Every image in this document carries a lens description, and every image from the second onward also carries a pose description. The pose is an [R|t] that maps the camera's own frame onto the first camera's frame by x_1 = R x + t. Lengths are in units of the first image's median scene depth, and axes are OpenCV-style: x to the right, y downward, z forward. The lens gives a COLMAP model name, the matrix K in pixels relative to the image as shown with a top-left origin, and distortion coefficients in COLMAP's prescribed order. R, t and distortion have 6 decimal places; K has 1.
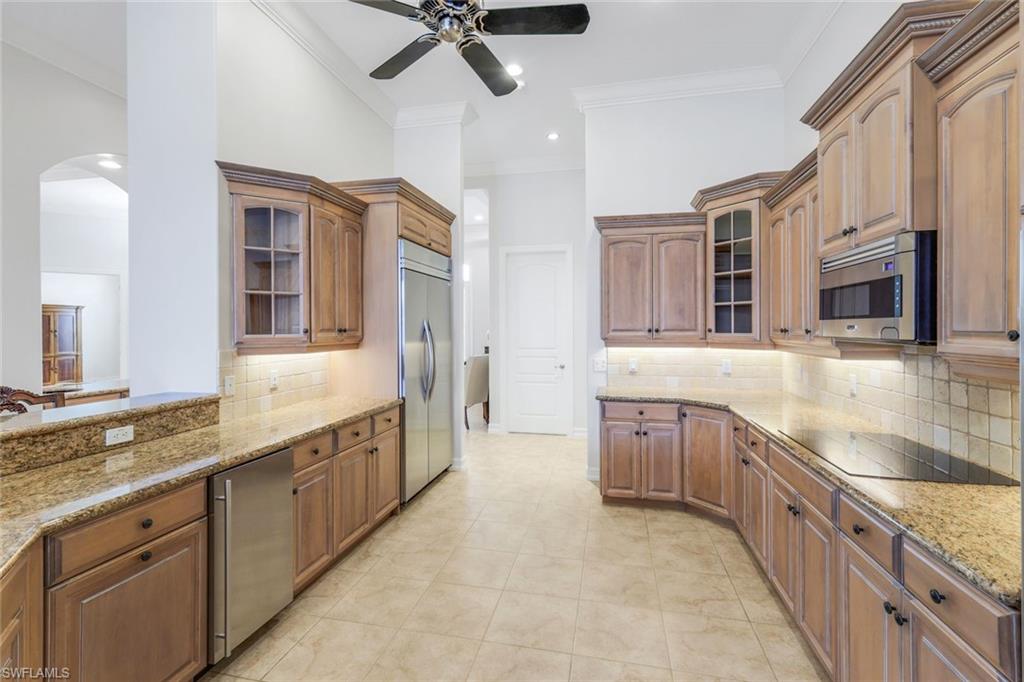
lens RADIAL K [[458.3, 0, 502.8], [0, 458.3, 329.1], [0, 0, 1]] dist [0.002009, 0.003173]
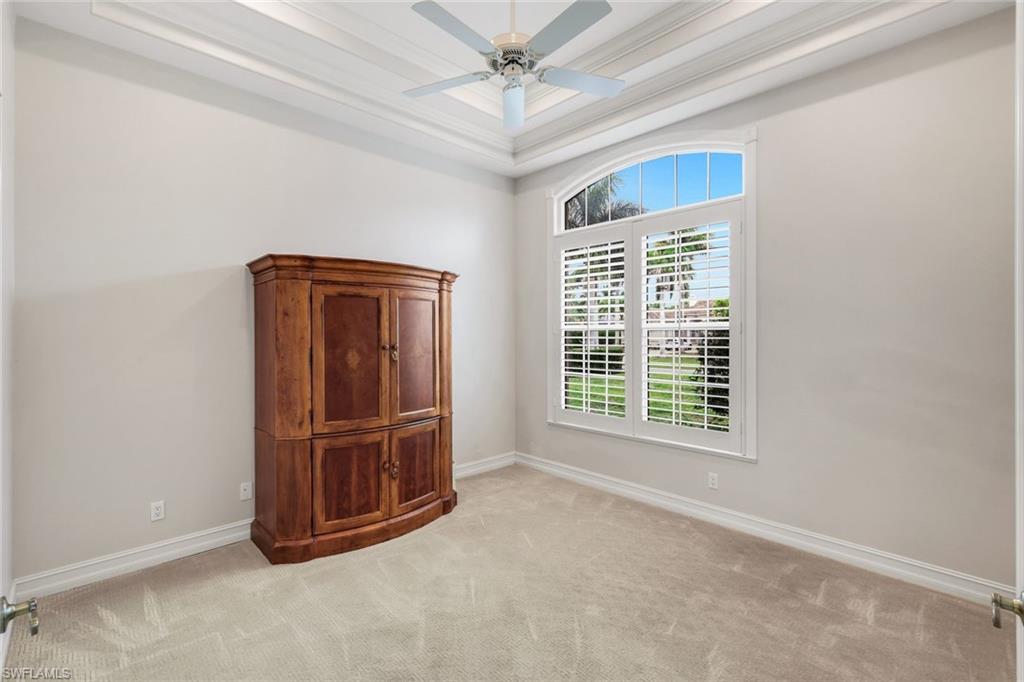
lens RADIAL K [[458.3, 0, 511.4], [0, 458.3, 338.8], [0, 0, 1]] dist [0.002009, 0.003173]
pose [[0.836330, 0.005259, -0.548201, -0.716070], [-0.003784, 0.999986, 0.003820, -0.002799], [0.548213, -0.001120, 0.836338, 0.765619]]
